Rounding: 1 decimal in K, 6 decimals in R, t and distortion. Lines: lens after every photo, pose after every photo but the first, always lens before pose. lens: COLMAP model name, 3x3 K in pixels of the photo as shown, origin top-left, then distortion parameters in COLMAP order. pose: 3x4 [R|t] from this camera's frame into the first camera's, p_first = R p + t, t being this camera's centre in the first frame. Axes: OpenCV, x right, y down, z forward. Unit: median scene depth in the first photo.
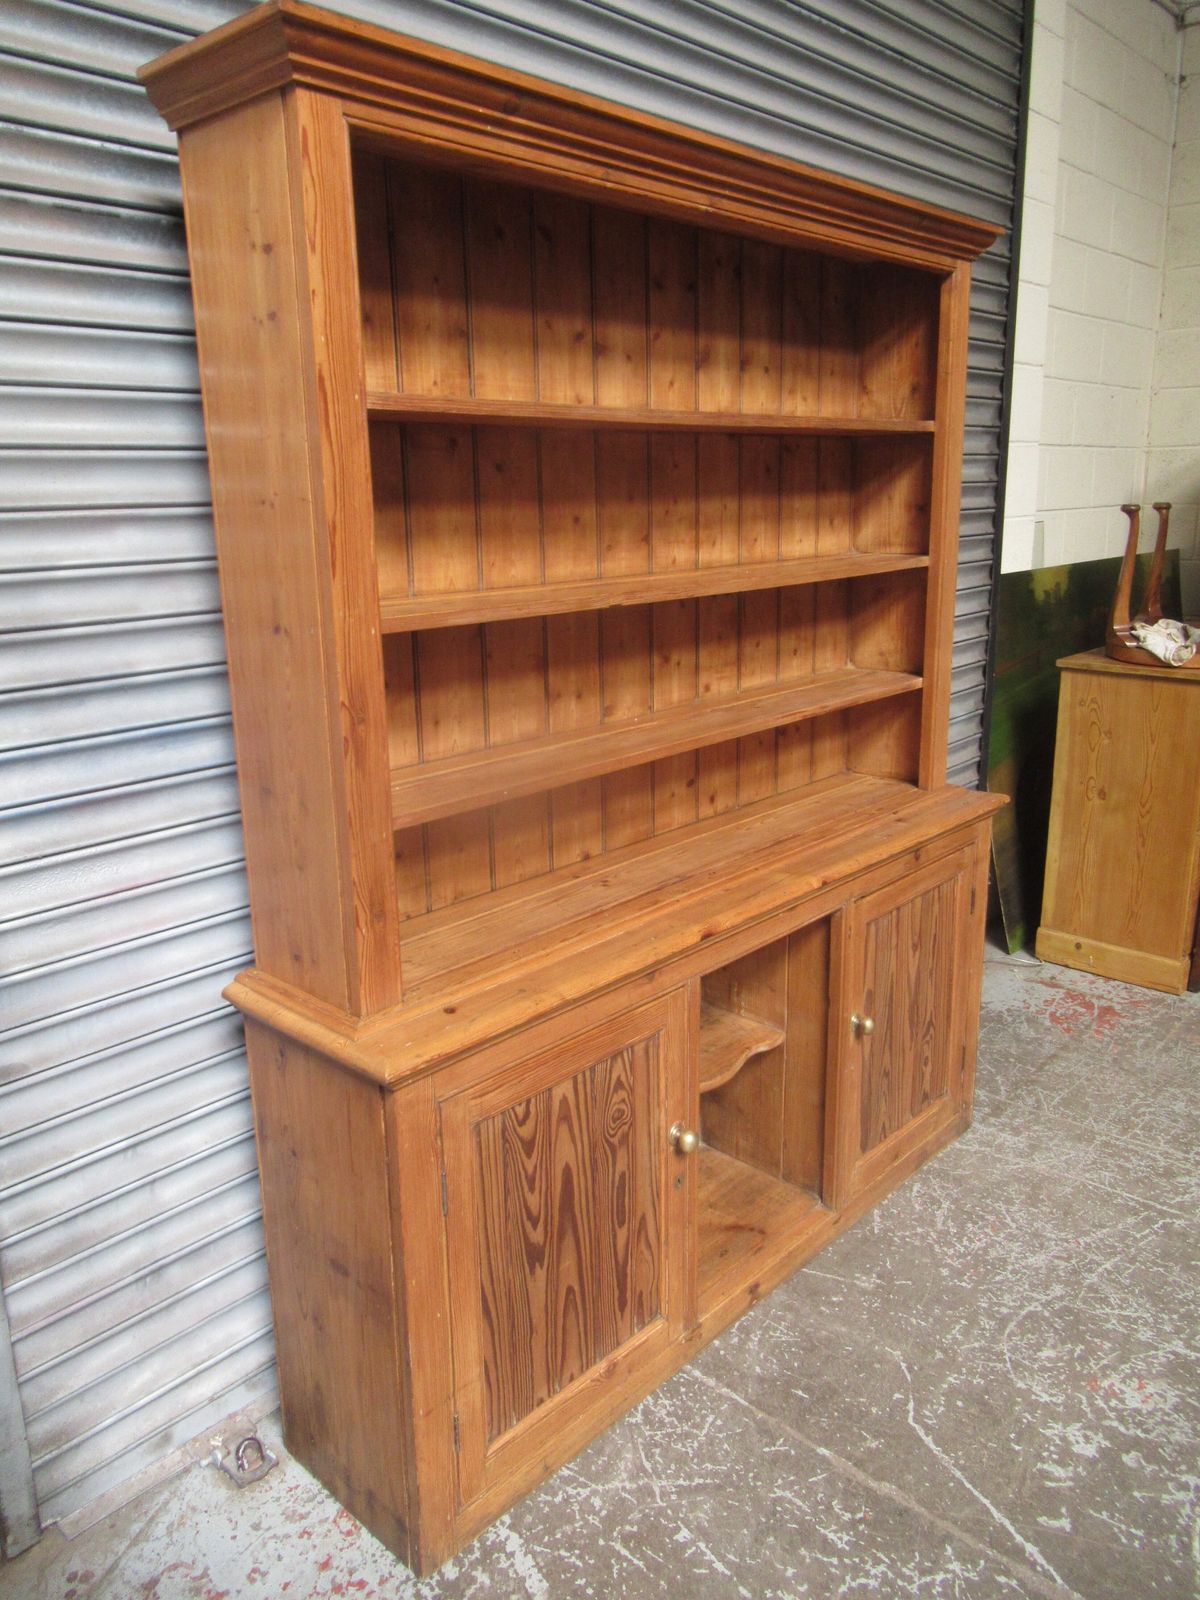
lens RADIAL K [[1182.9, 0, 593.7], [0, 1182.9, 800.1], [0, 0, 1]] dist [-0.015103, 0.006334]
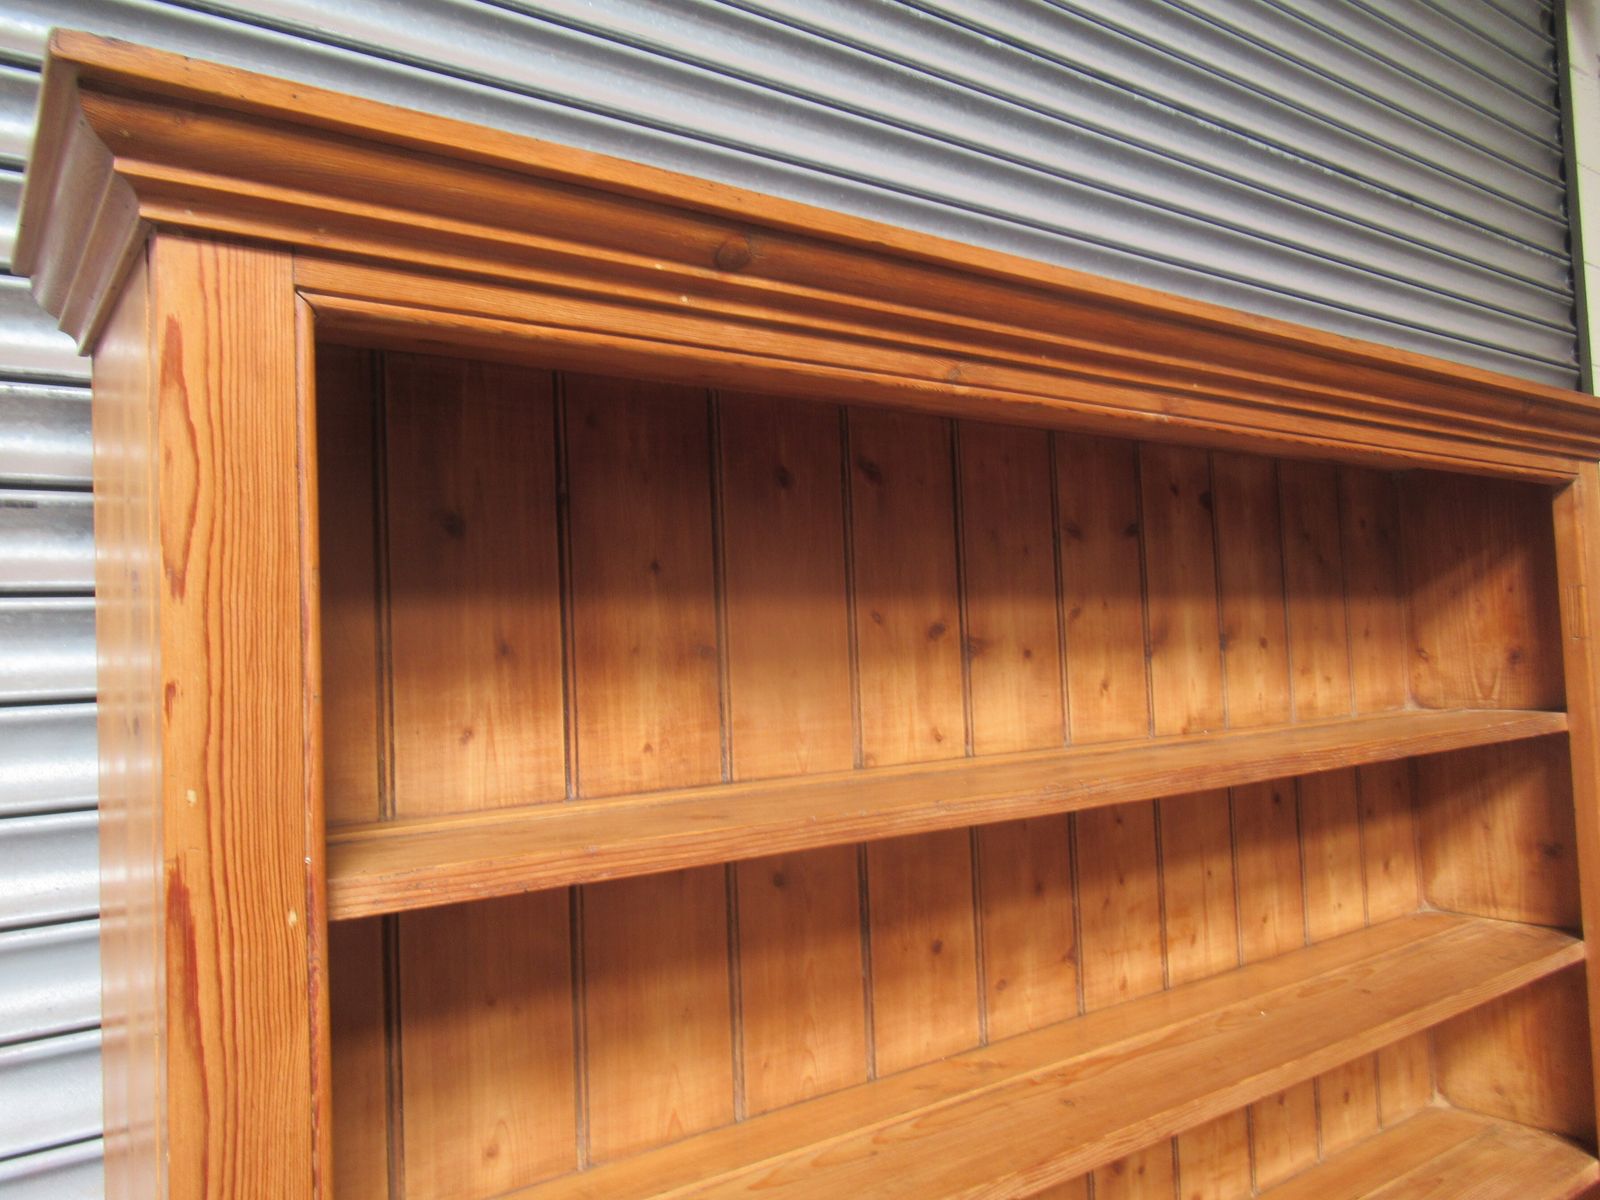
lens RADIAL K [[1186.7, 0, 790.9], [0, 1186.7, 599.7], [0, 0, 1]] dist [-0.008754, -0.000190]
pose [[0.980483, -0.027061, -0.194732, 0.030050], [-0.032473, 0.954587, -0.296159, -0.223847], [0.193903, 0.296702, 0.935077, 0.423502]]
